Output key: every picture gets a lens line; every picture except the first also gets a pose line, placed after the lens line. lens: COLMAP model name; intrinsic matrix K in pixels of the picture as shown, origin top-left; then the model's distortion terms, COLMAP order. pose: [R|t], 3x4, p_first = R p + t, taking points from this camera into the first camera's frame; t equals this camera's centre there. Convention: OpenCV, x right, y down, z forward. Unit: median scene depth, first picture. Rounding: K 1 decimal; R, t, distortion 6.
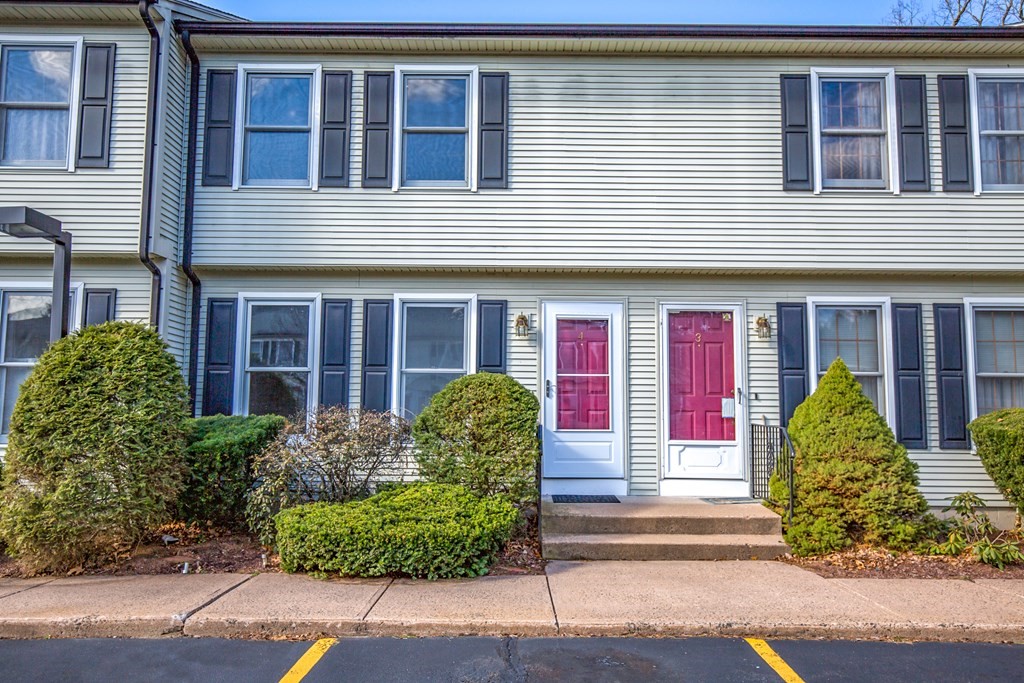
lens RADIAL K [[768.5, 0, 512.6], [0, 768.5, 342.2], [0, 0, 1]] dist [0.000328, -0.000959]
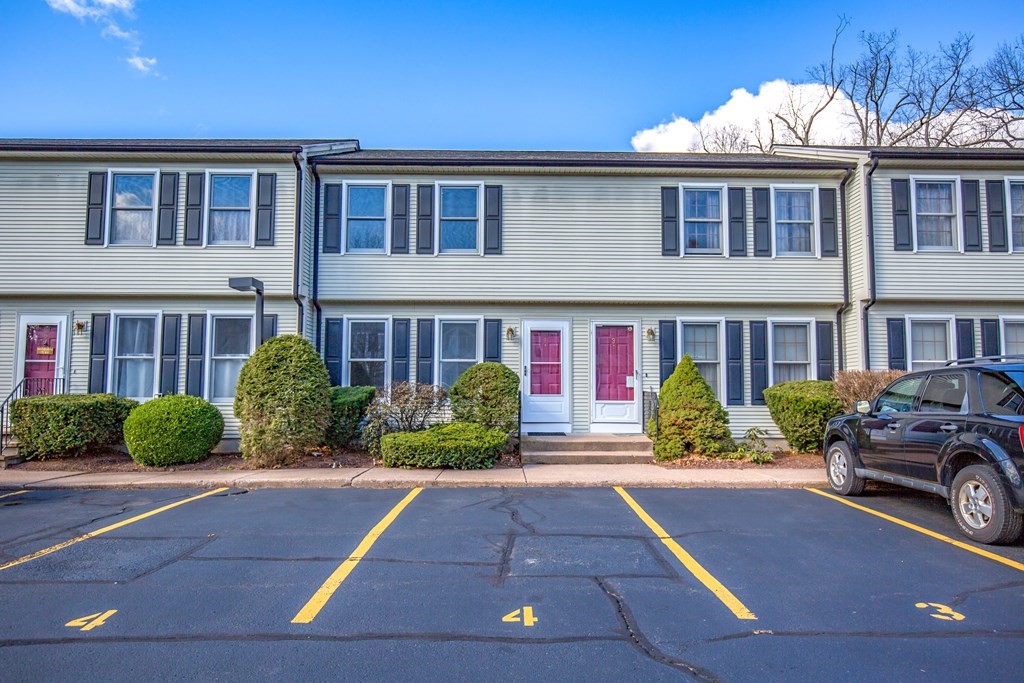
lens RADIAL K [[678.1, 0, 511.8], [0, 678.1, 342.1], [0, 0, 1]] dist [-0.000702, 0.000066]
pose [[0.999909, -0.001674, 0.013397, -0.004326], [0.001401, 0.999792, 0.020346, -0.035189], [-0.013429, -0.020325, 0.999703, -0.522004]]
